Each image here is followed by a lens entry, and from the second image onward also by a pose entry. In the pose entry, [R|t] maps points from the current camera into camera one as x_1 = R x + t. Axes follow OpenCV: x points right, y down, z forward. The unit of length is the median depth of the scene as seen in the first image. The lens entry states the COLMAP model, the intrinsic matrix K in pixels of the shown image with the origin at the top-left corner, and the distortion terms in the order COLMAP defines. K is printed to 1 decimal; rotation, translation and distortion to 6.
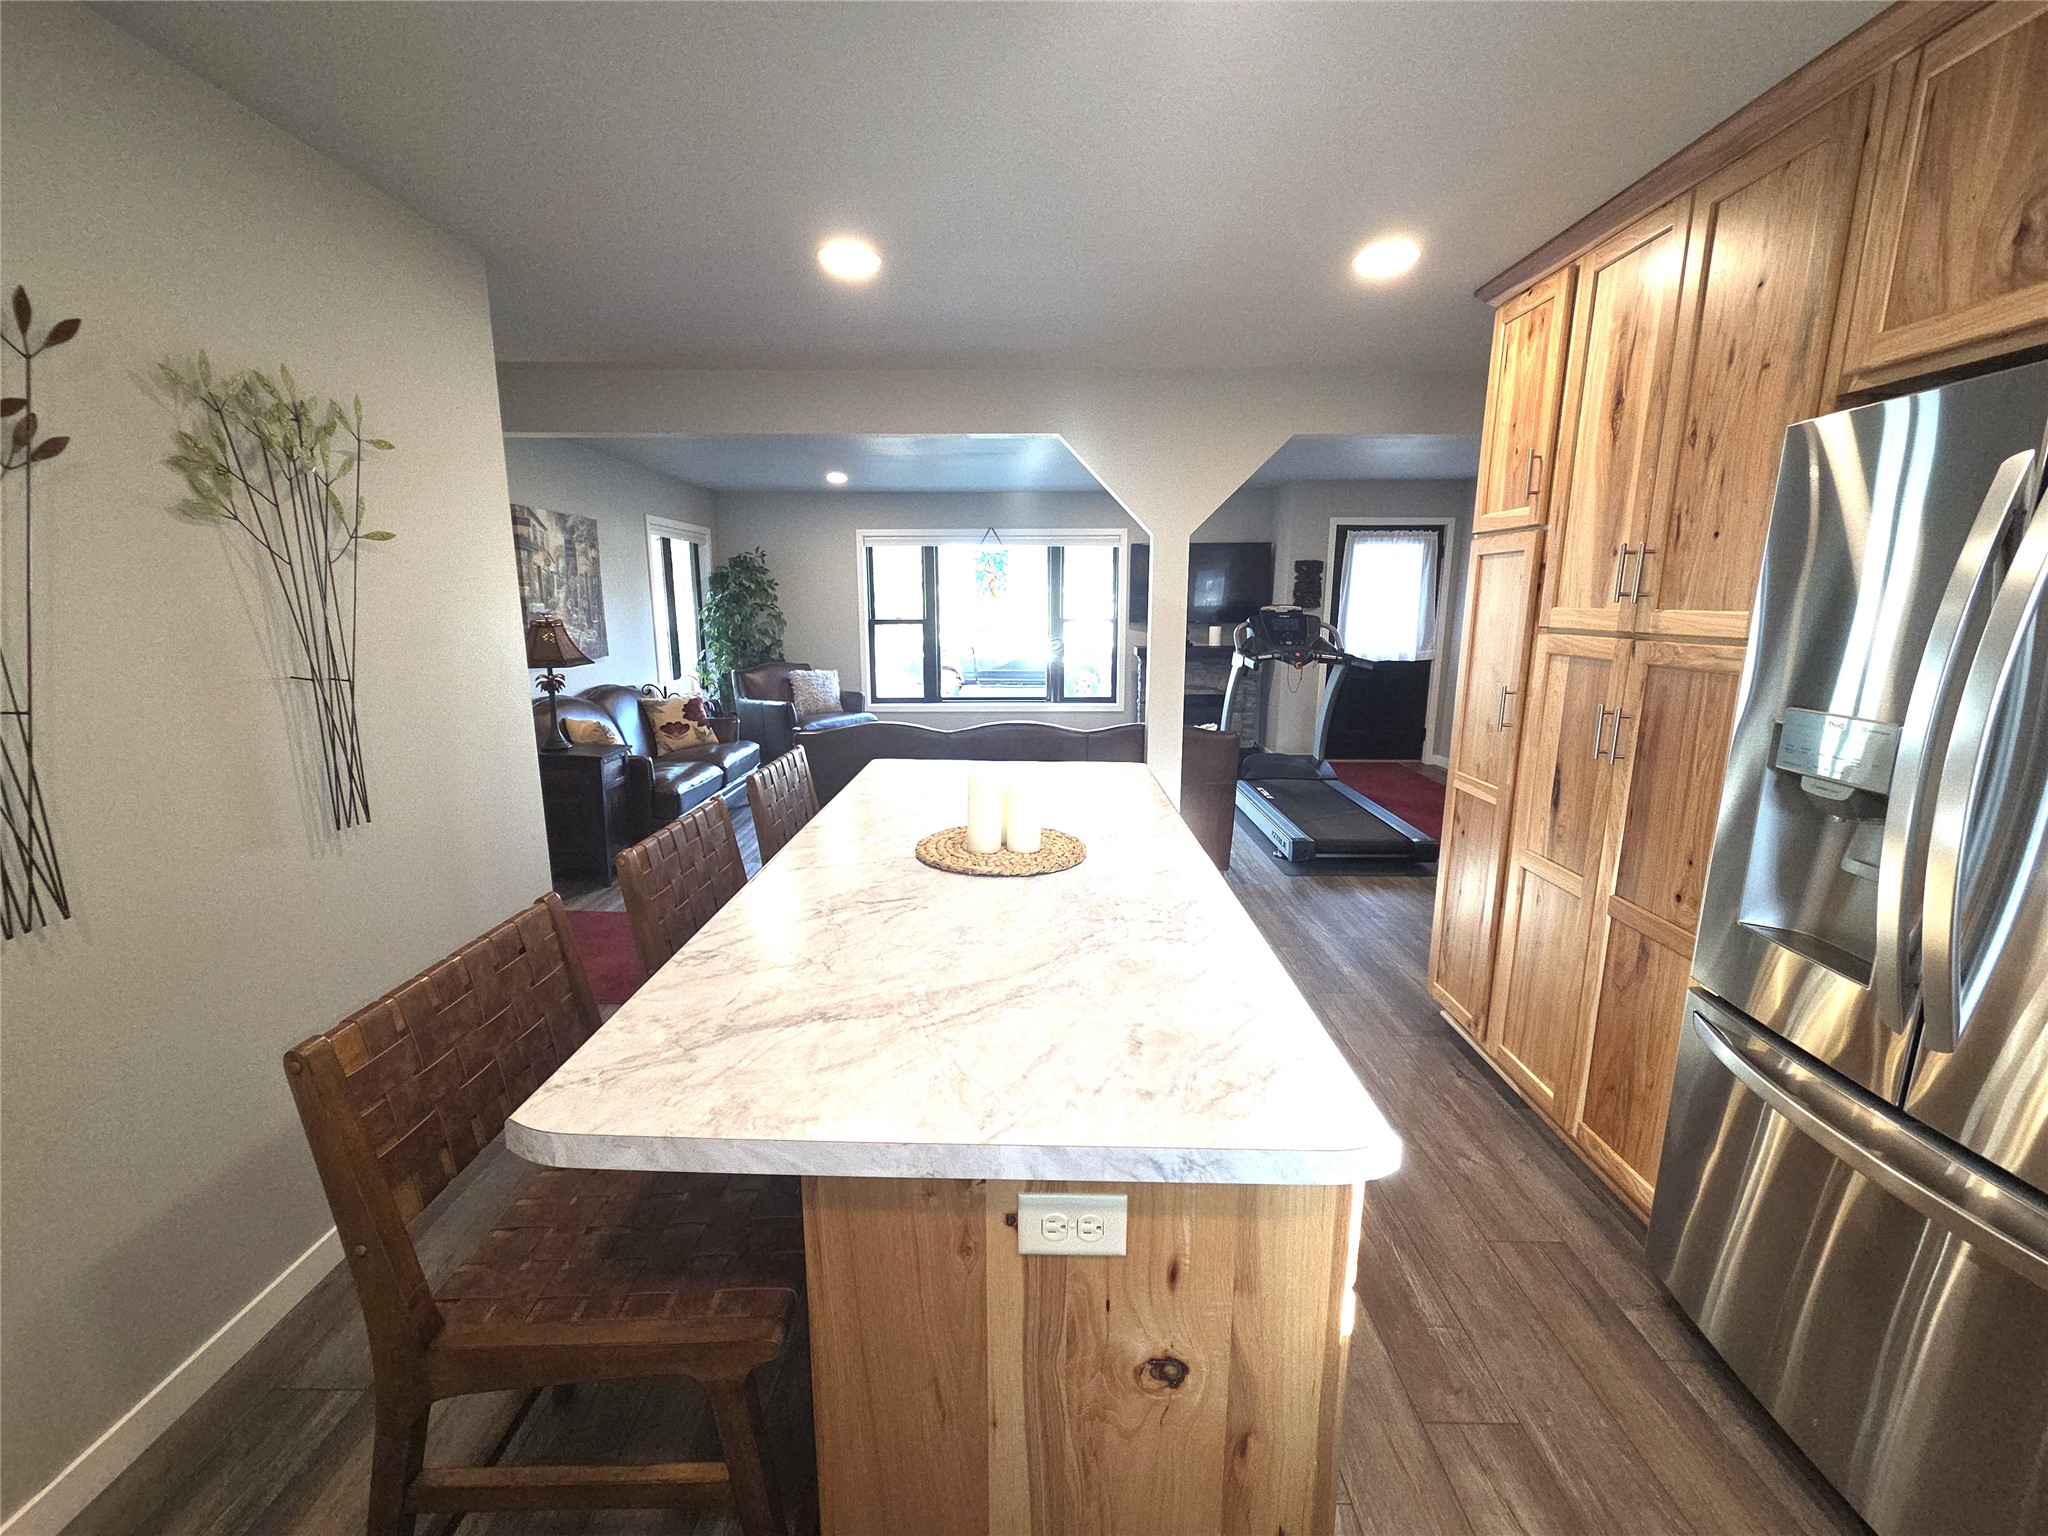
lens RADIAL K [[835.0, 0, 1017.7], [0, 835.0, 755.2], [0, 0, 1]] dist [0.003575, -0.000873]
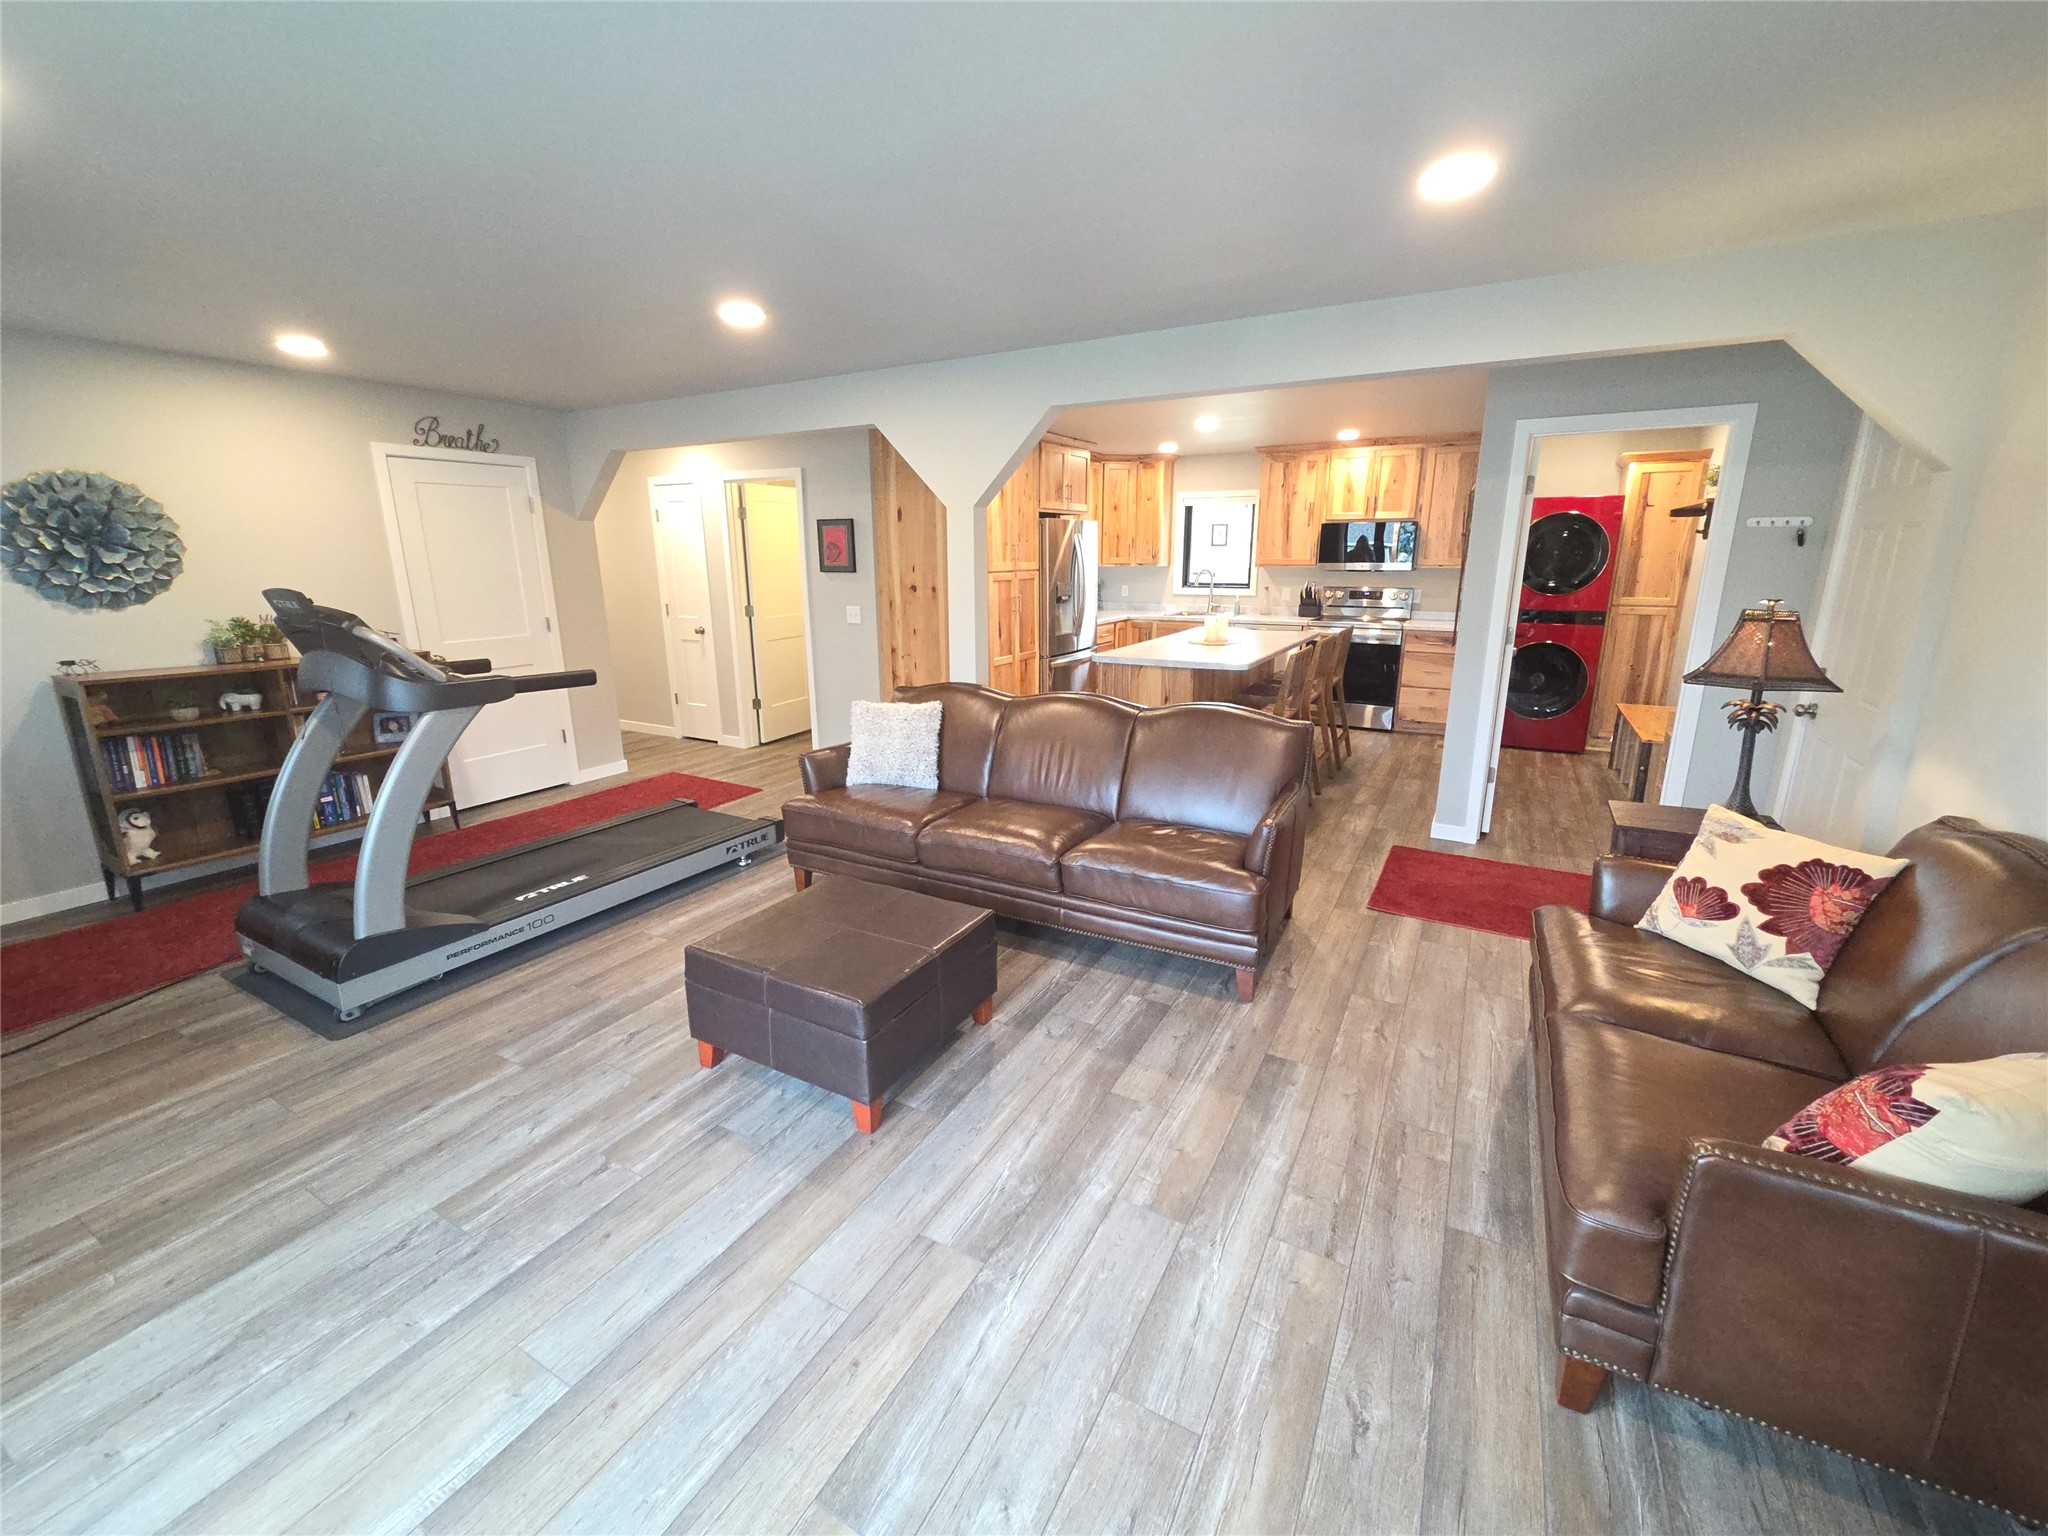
lens RADIAL K [[835.0, 0, 1019.2], [0, 835.0, 756.5], [0, 0, 1]] dist [0.003575, -0.000873]
pose [[-0.876275, -0.113086, 0.468353, -0.650589], [0.092257, 0.914698, 0.393467, -0.579733], [-0.472897, 0.387994, -0.791094, 2.929291]]
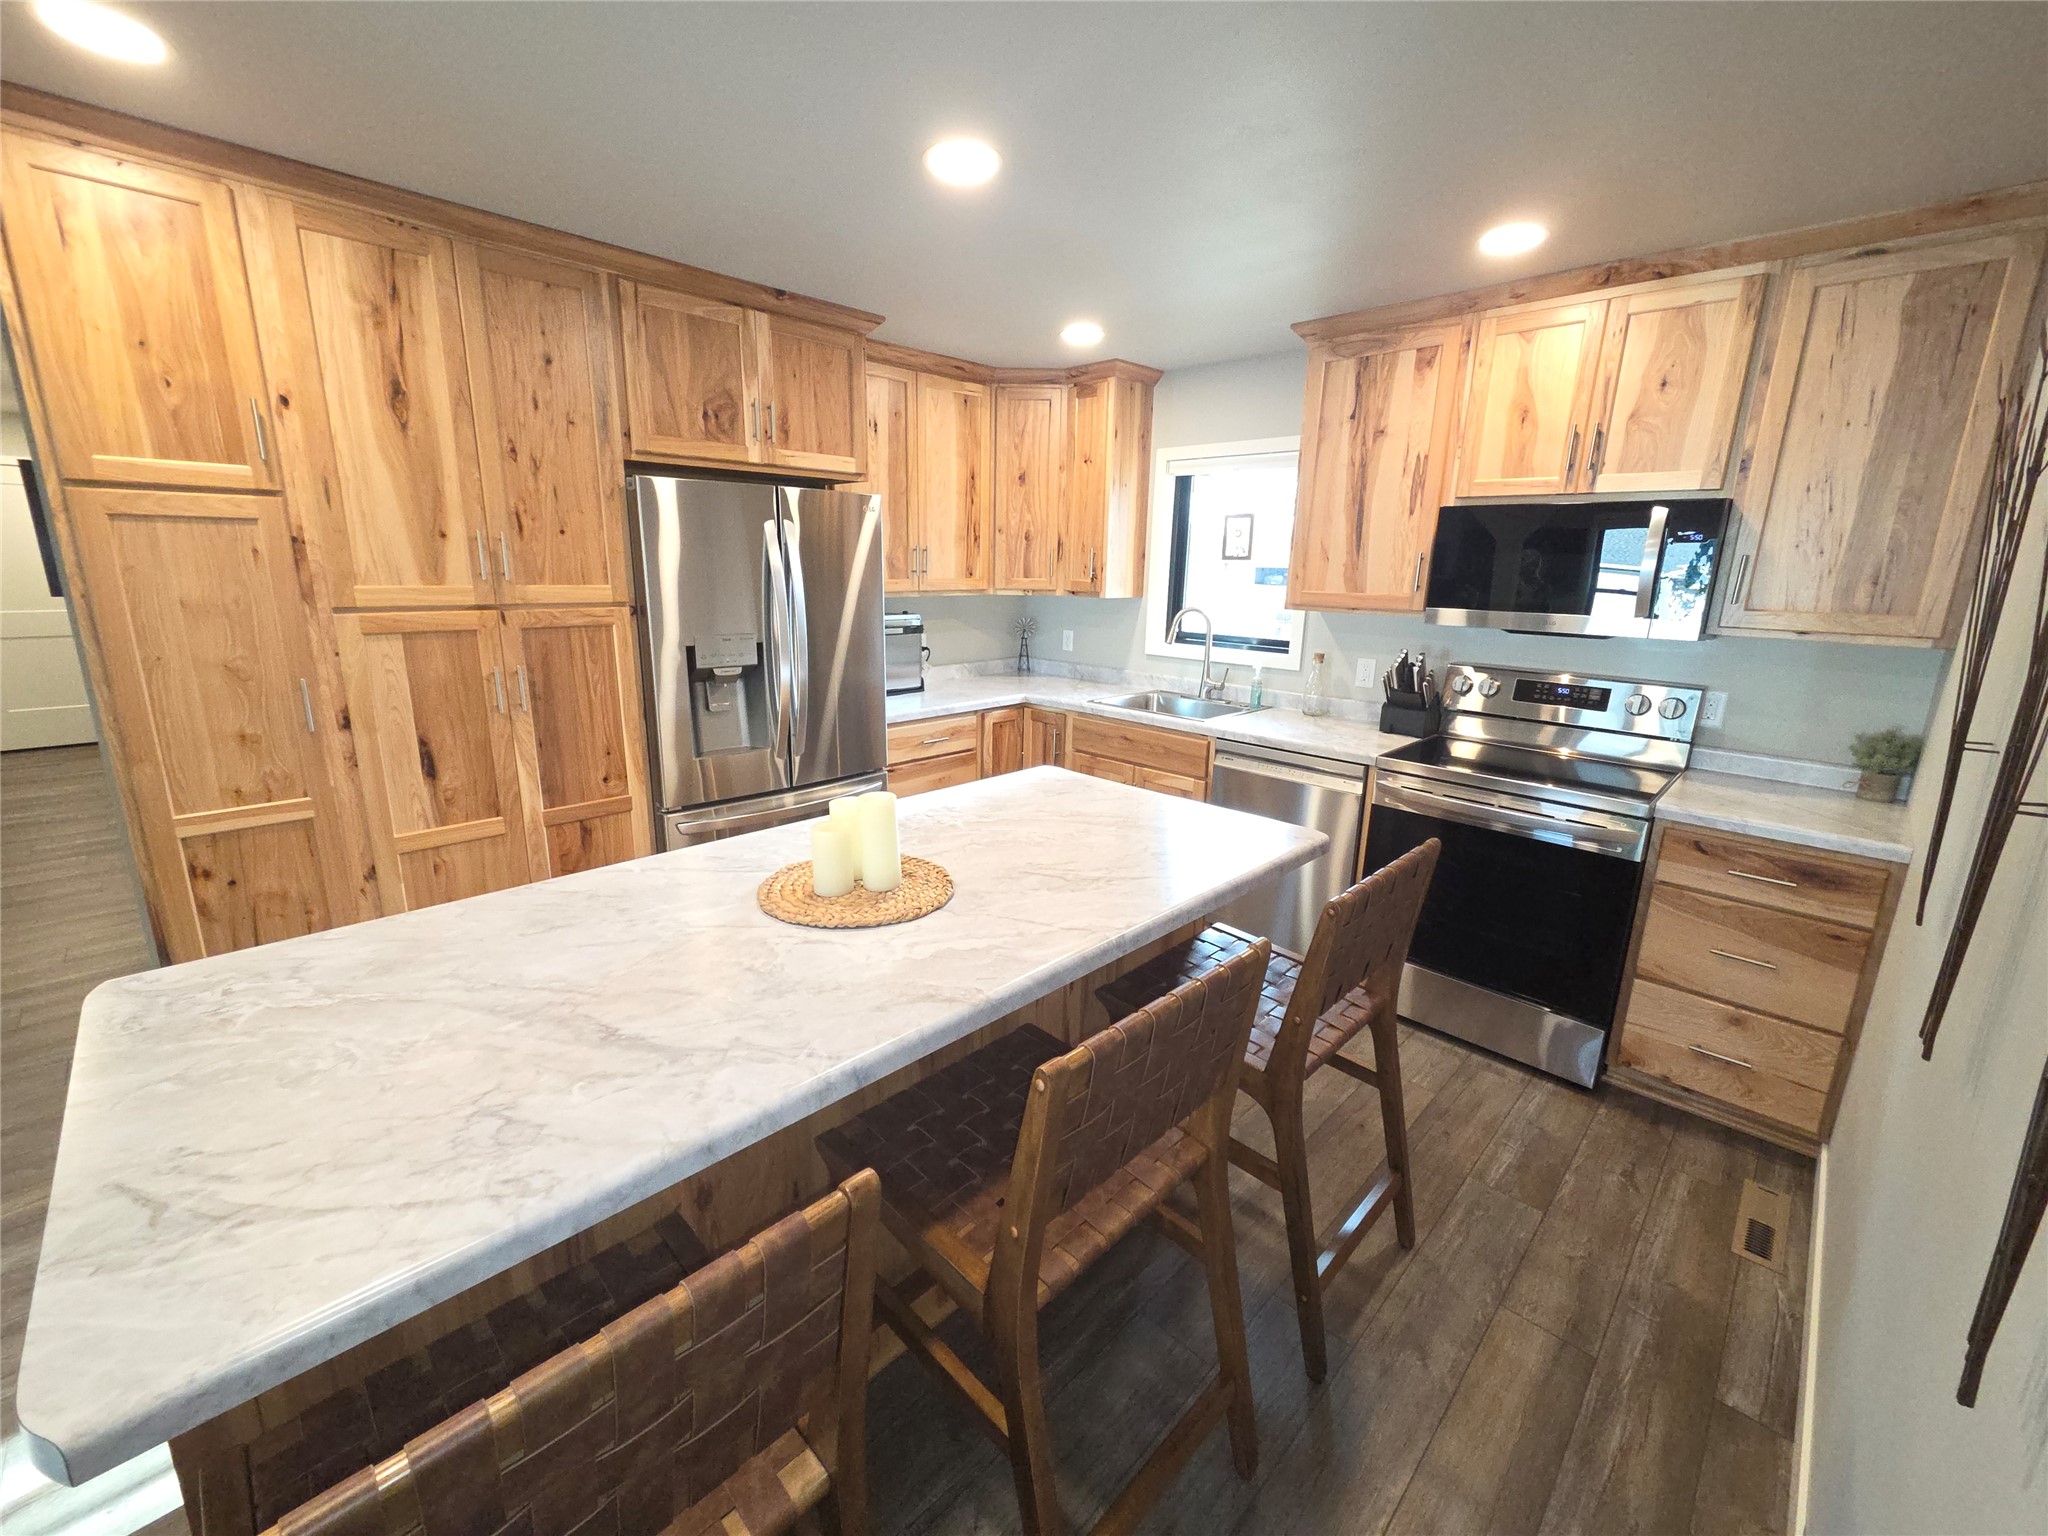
lens RADIAL K [[835.0, 0, 1021.6], [0, 835.0, 756.0], [0, 0, 1]] dist [0.003575, -0.000873]
pose [[-0.721583, -0.174208, 0.670052, -0.525142], [0.106827, 0.928218, 0.356371, -0.229708], [-0.684037, 0.328731, -0.651176, 1.046751]]
